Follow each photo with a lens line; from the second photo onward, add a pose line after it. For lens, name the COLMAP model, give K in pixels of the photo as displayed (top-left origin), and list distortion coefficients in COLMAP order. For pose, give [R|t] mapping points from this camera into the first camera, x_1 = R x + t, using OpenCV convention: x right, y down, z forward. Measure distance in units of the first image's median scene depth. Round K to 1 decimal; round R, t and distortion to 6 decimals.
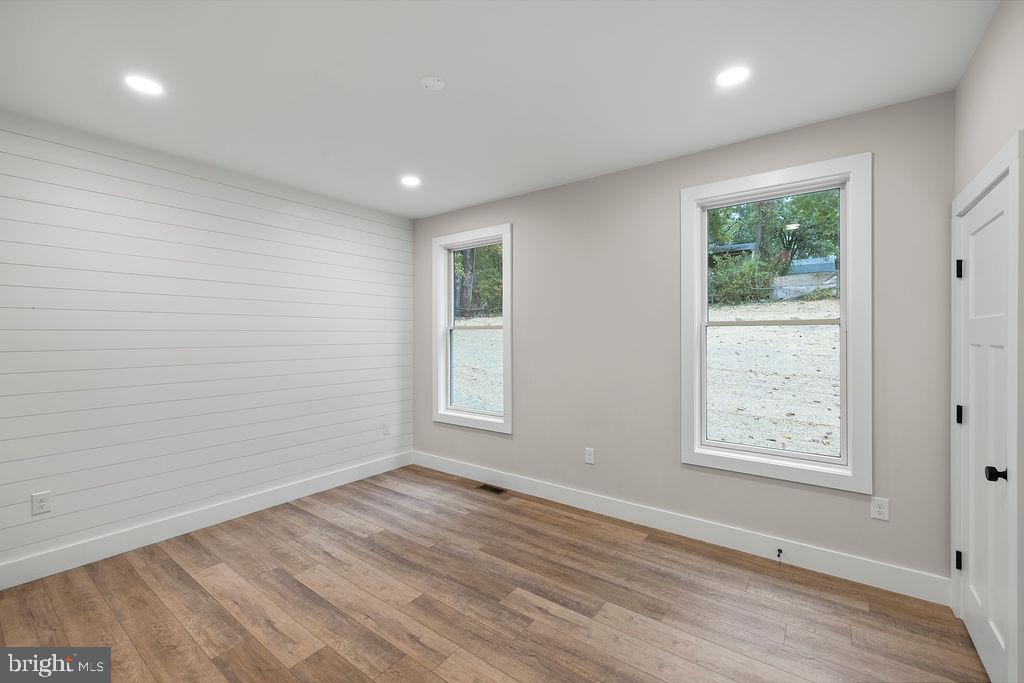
lens RADIAL K [[430.2, 0, 504.3], [0, 430.2, 337.0], [0, 0, 1]] dist [-0.001476, 0.001076]
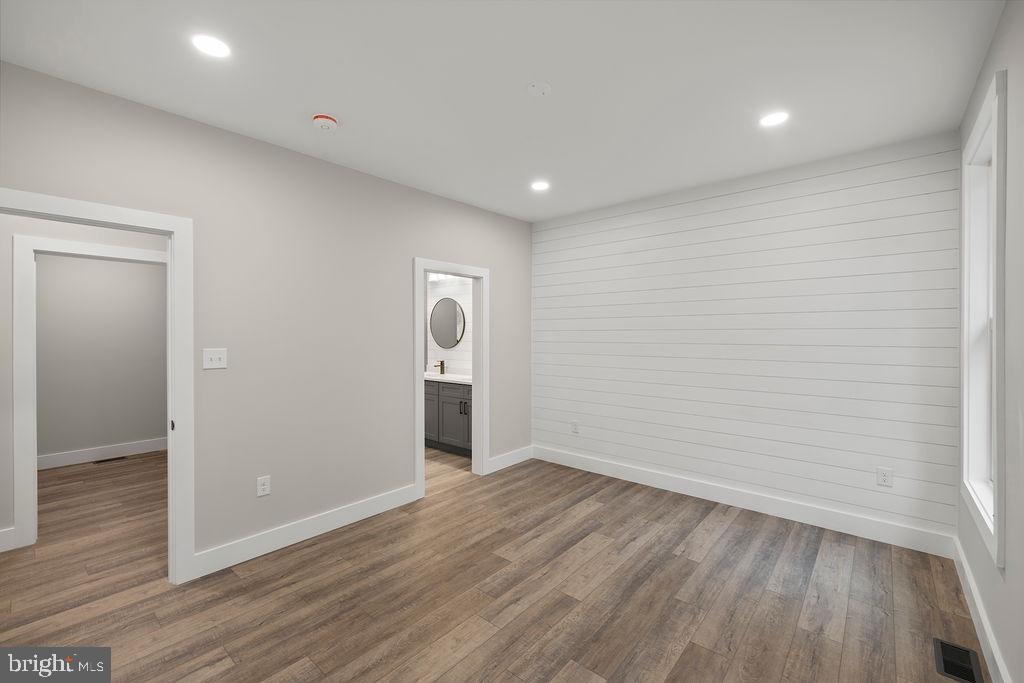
lens RADIAL K [[430.2, 0, 510.9], [0, 430.2, 336.6], [0, 0, 1]] dist [-0.001476, 0.001076]
pose [[-0.061848, 0.012002, -0.998013, 0.695686], [-0.006046, 0.999905, 0.012399, -0.009323], [0.998067, 0.006801, -0.061770, 0.798965]]
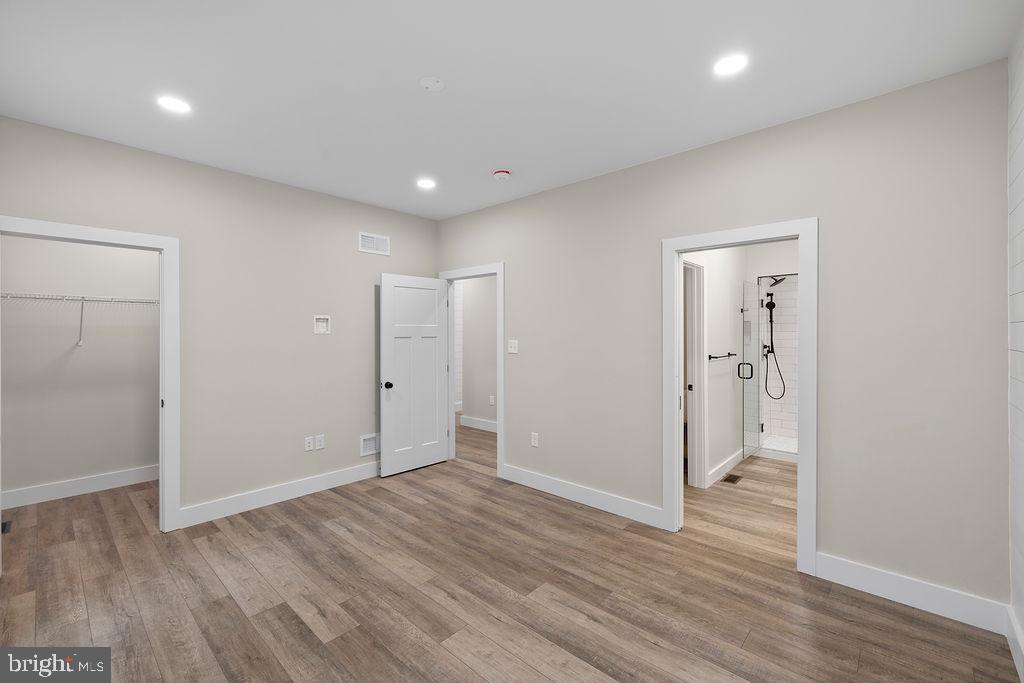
lens RADIAL K [[430.2, 0, 507.8], [0, 430.2, 335.8], [0, 0, 1]] dist [-0.001476, 0.001076]
pose [[-0.995841, 0.003128, 0.091059, -0.351922], [0.004565, 0.999868, 0.015571, -0.008028], [-0.090998, 0.015921, -0.995724, 1.604852]]
